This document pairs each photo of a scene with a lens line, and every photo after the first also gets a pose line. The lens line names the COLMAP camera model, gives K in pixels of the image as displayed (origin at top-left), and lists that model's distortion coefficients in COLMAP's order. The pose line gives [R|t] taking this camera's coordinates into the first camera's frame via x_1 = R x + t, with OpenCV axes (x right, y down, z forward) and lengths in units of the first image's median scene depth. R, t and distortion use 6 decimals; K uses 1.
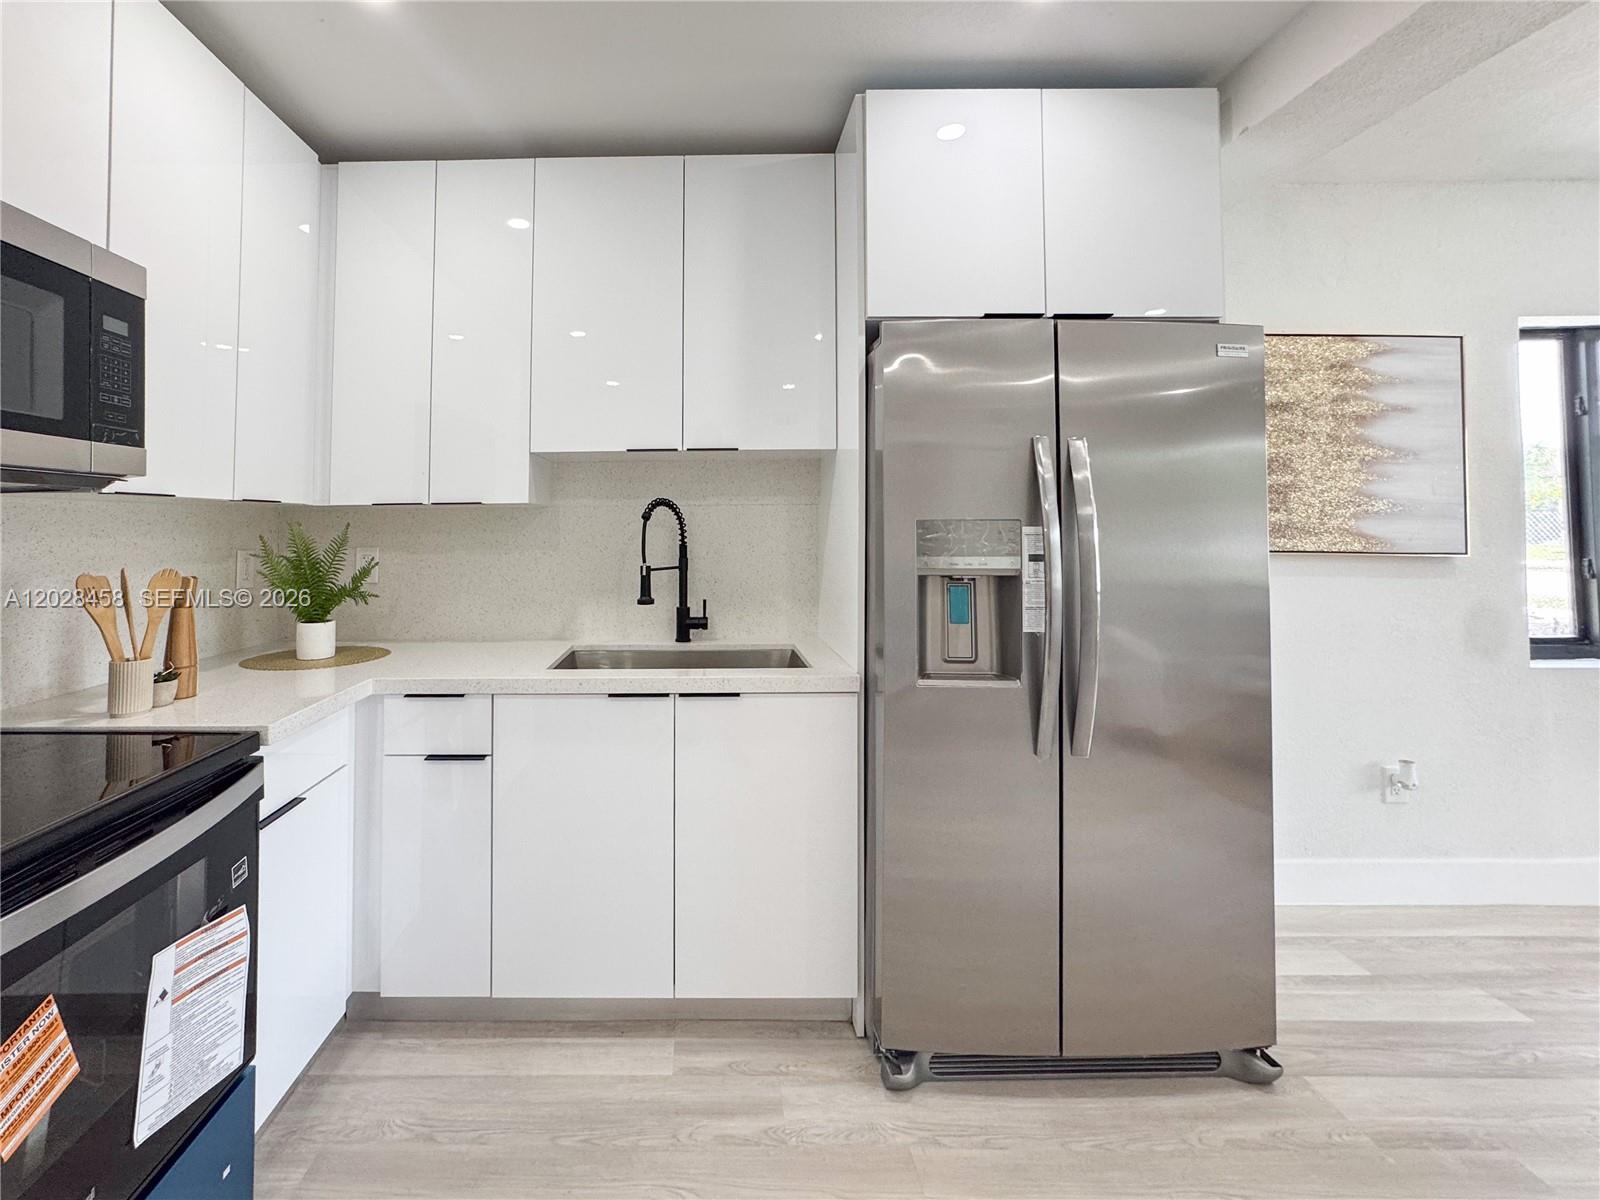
lens RADIAL K [[688.5, 0, 700.4], [0, 688.5, 497.4], [0, 0, 1]] dist [-0.012285, 0.001324]
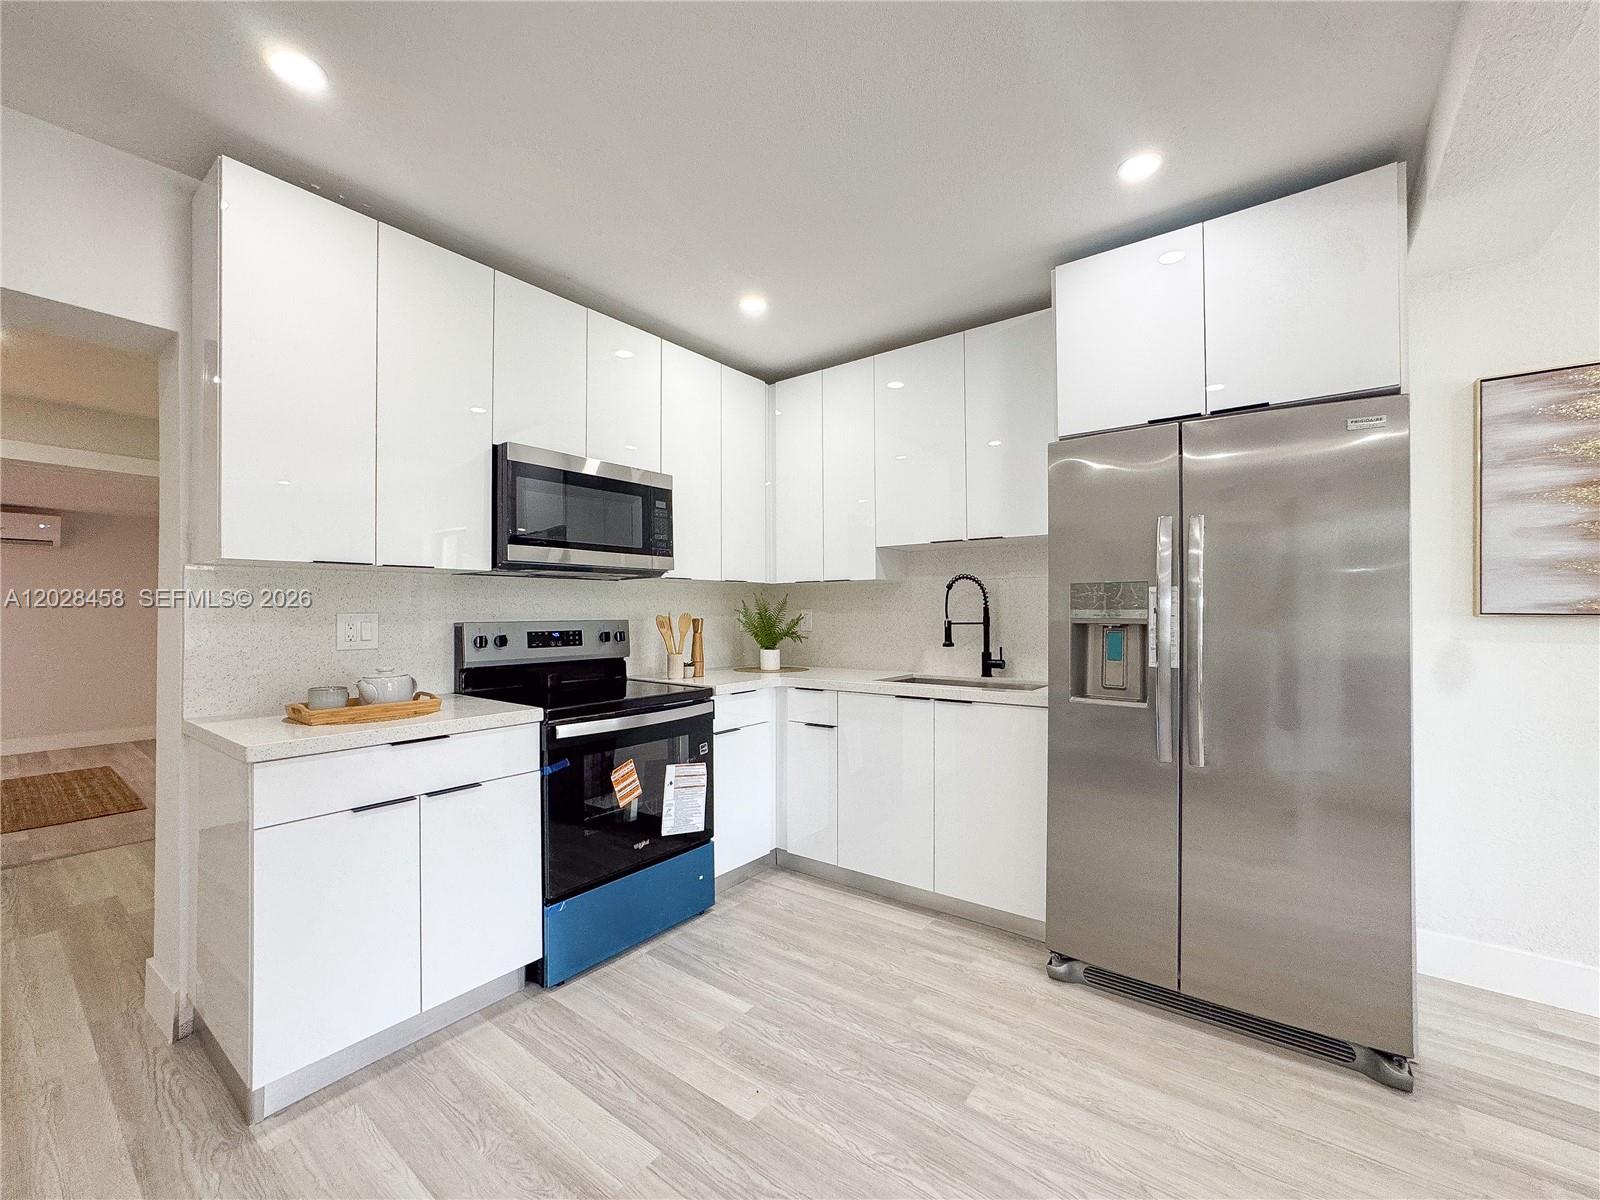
lens RADIAL K [[662.4, 0, 798.0], [0, 662.4, 600.2], [0, 0, 1]] dist [-0.018776, 0.007983]
pose [[0.795717, -0.006148, -0.605637, 0.684325], [0.025213, 0.999418, 0.022980, 0.023041], [0.605143, -0.033555, 0.795409, -0.396771]]
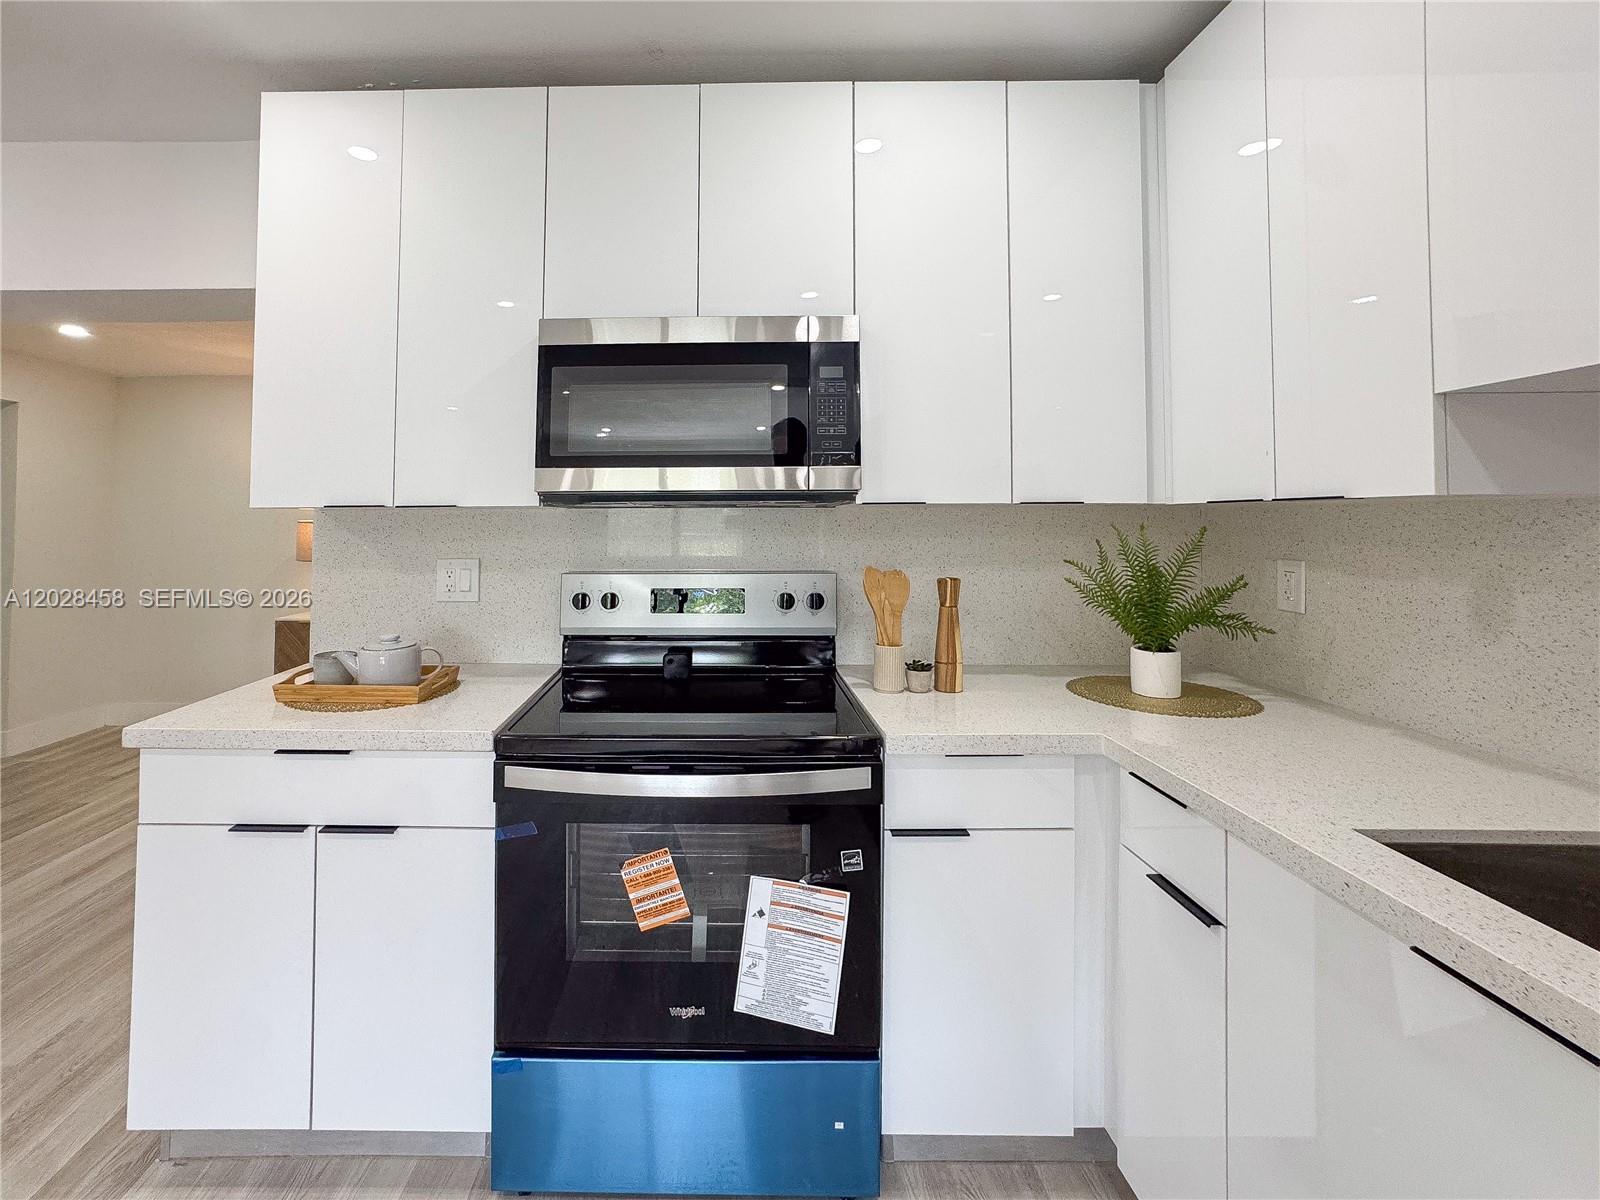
lens RADIAL K [[662.4, 0, 724.7], [0, 662.4, 506.0], [0, 0, 1]] dist [-0.018776, 0.007983]
pose [[-0.023216, -0.013499, -0.999639, 0.288617], [0.047499, 0.998765, -0.014591, 0.001620], [0.998601, -0.047821, -0.022547, 0.675234]]
